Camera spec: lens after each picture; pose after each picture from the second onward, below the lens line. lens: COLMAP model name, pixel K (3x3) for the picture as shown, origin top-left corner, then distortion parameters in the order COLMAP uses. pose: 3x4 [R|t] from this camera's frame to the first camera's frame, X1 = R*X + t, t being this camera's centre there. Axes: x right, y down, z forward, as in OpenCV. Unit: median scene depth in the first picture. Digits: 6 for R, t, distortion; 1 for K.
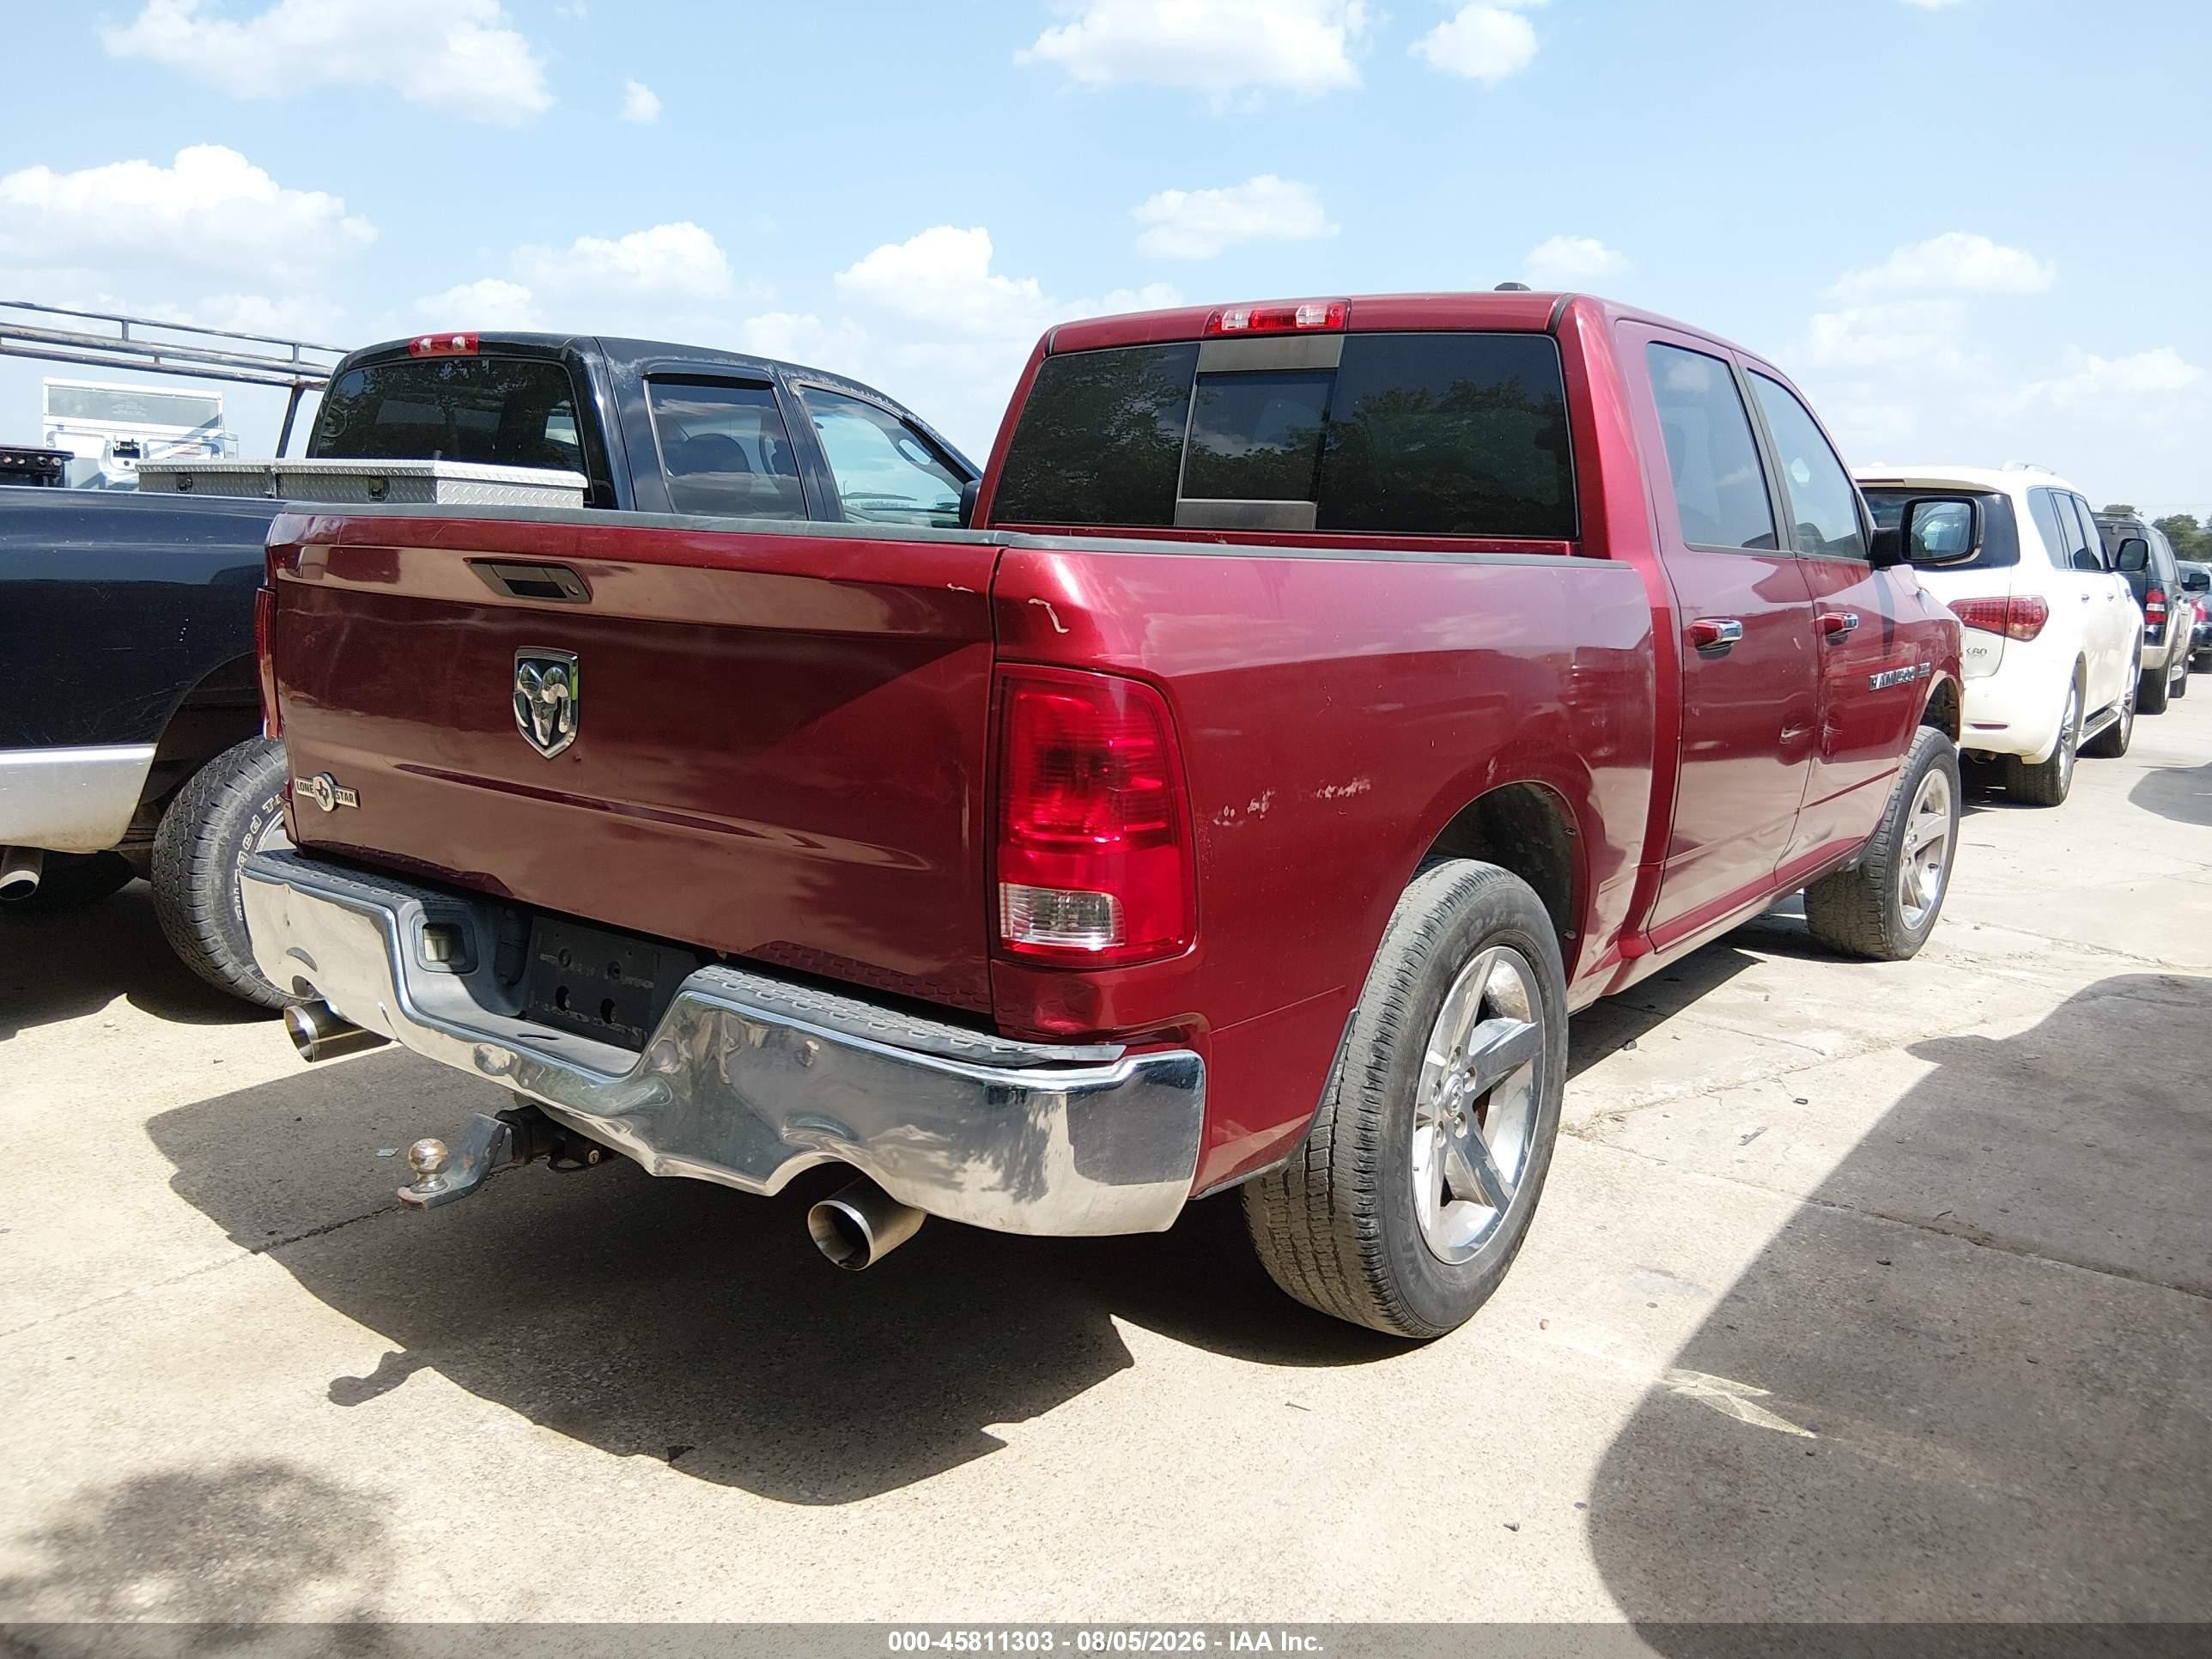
lens RADIAL K [[1643.2, 0, 1021.7], [0, 1643.2, 838.0], [0, 0, 1]] dist [0.023751, -0.001554]
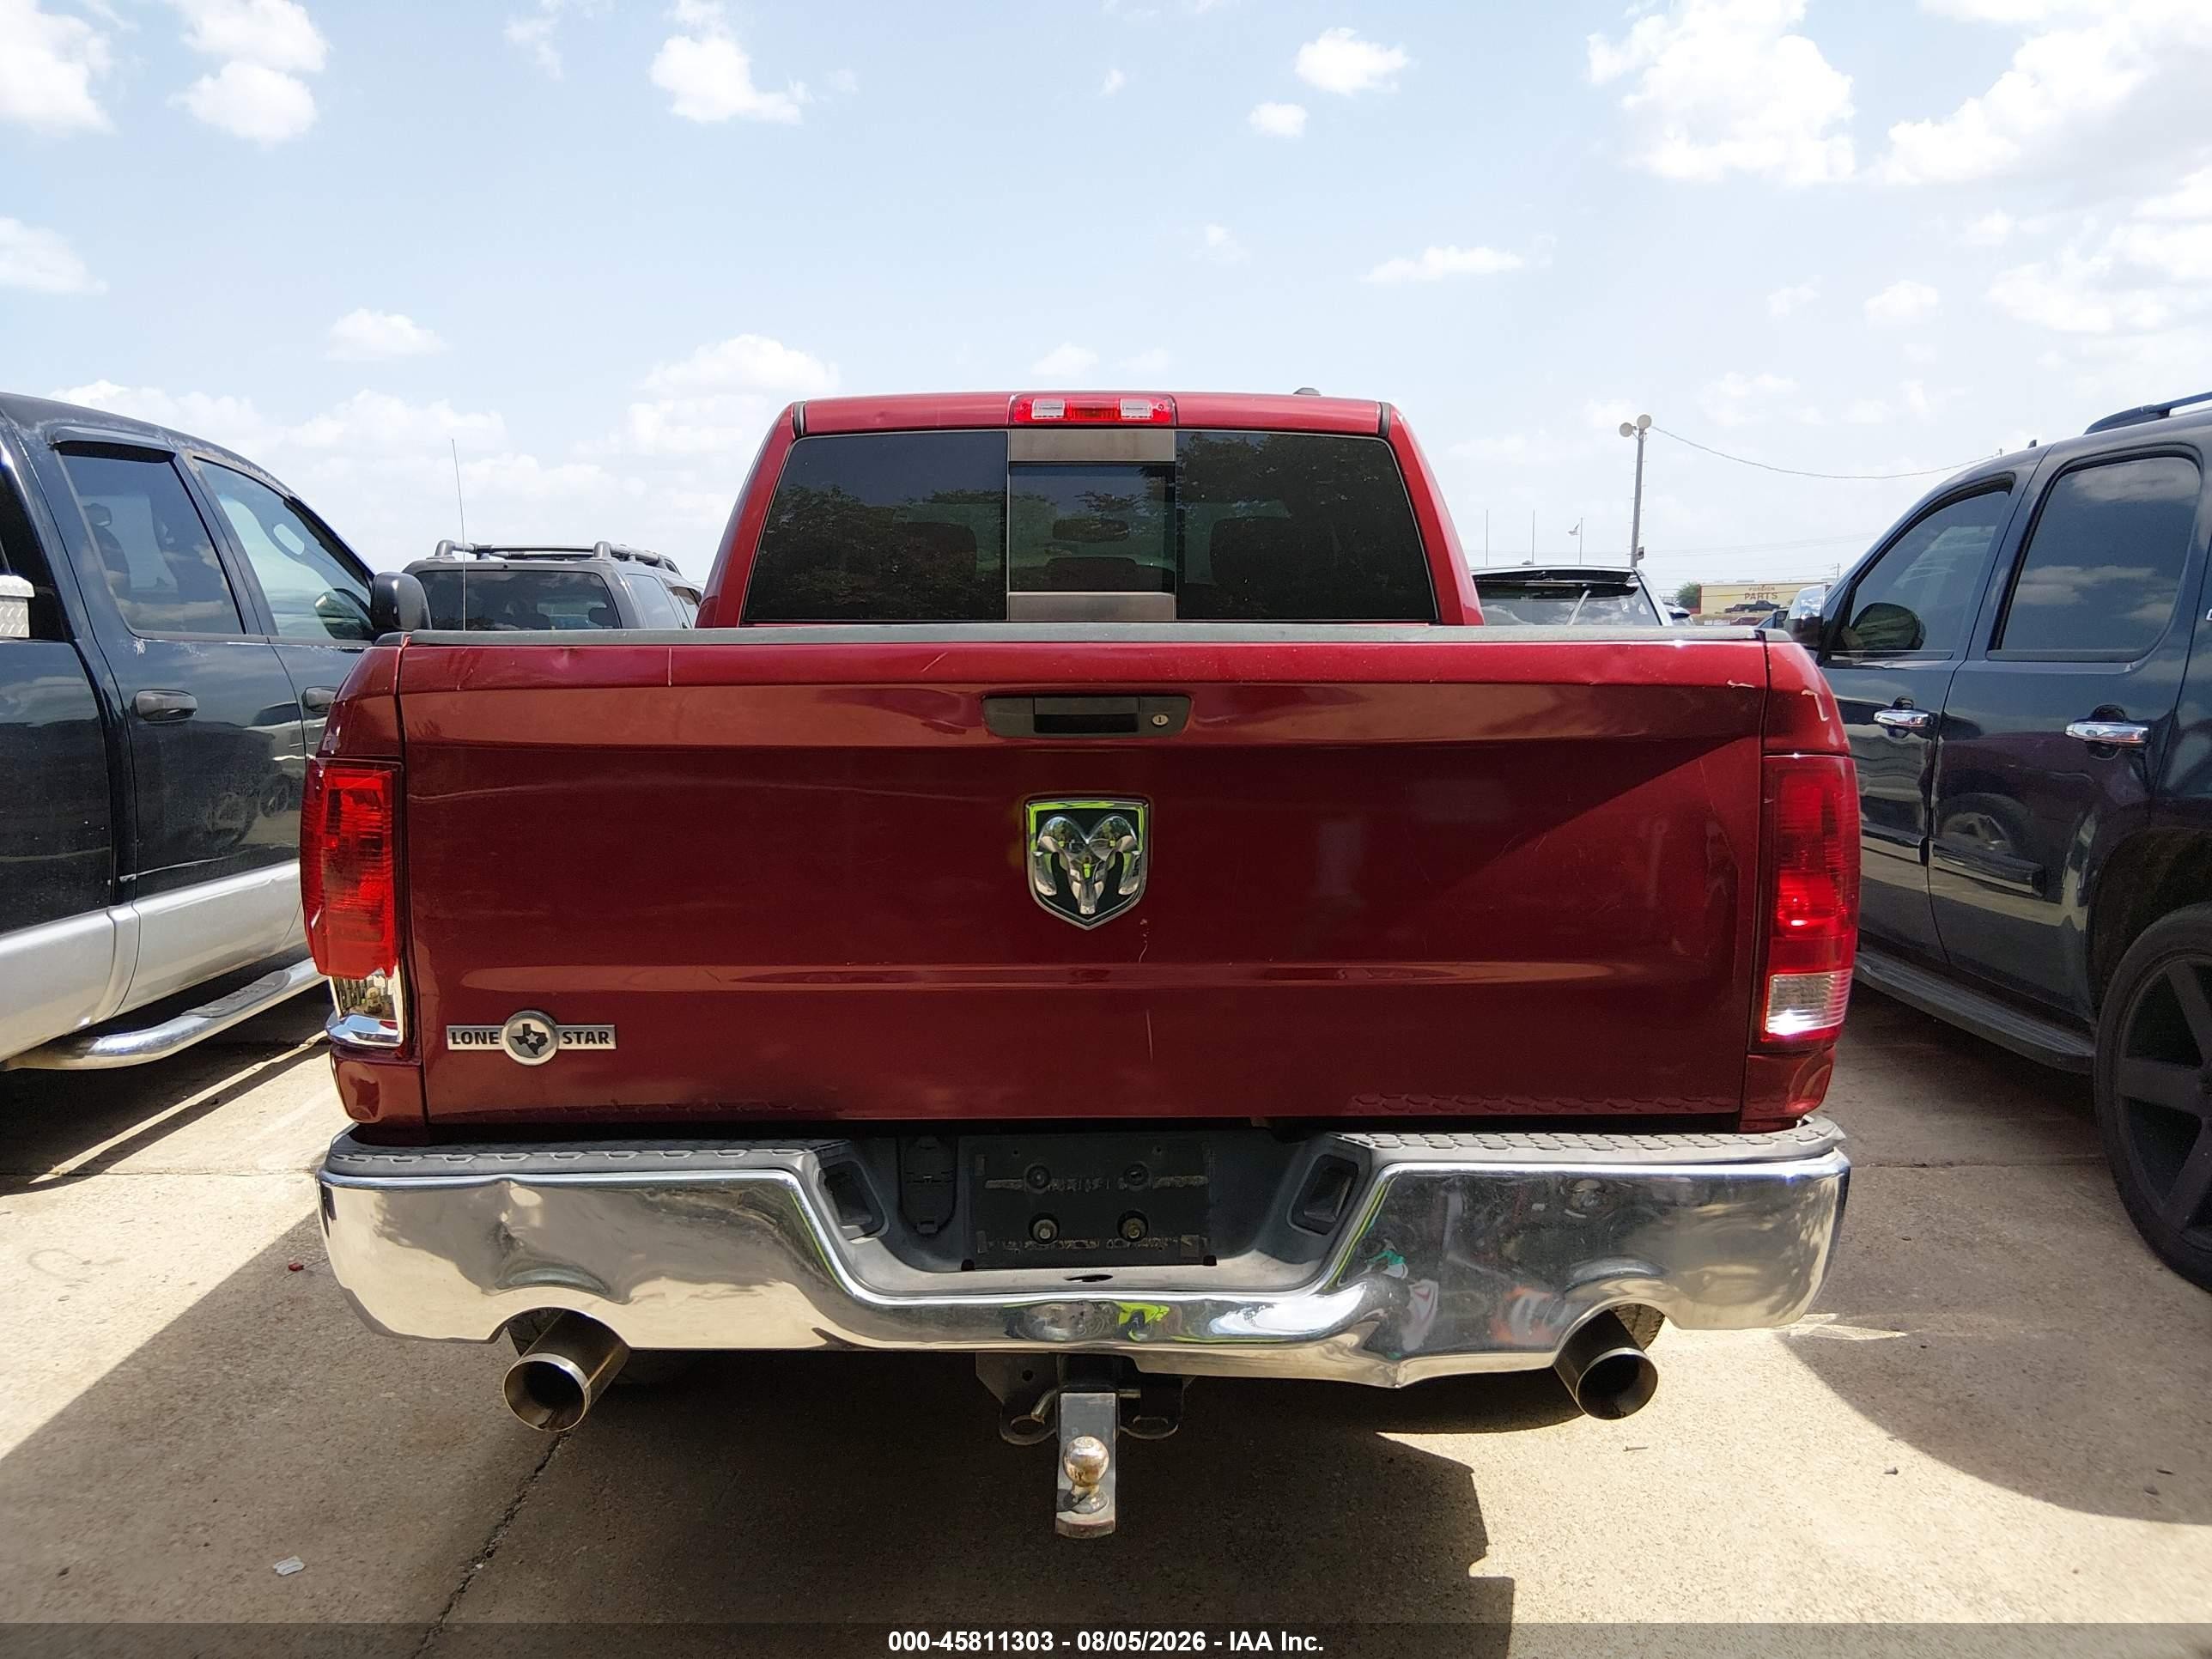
lens RADIAL K [[1725.2, 0, 1106.0], [0, 1725.2, 829.5], [0, 0, 1]] dist [0.030216, -0.082223]
pose [[0.793274, -0.105147, 0.599716, -0.499540], [0.141584, 0.989831, -0.013735, -0.053045], [-0.592174, 0.095806, 0.800095, 0.197752]]
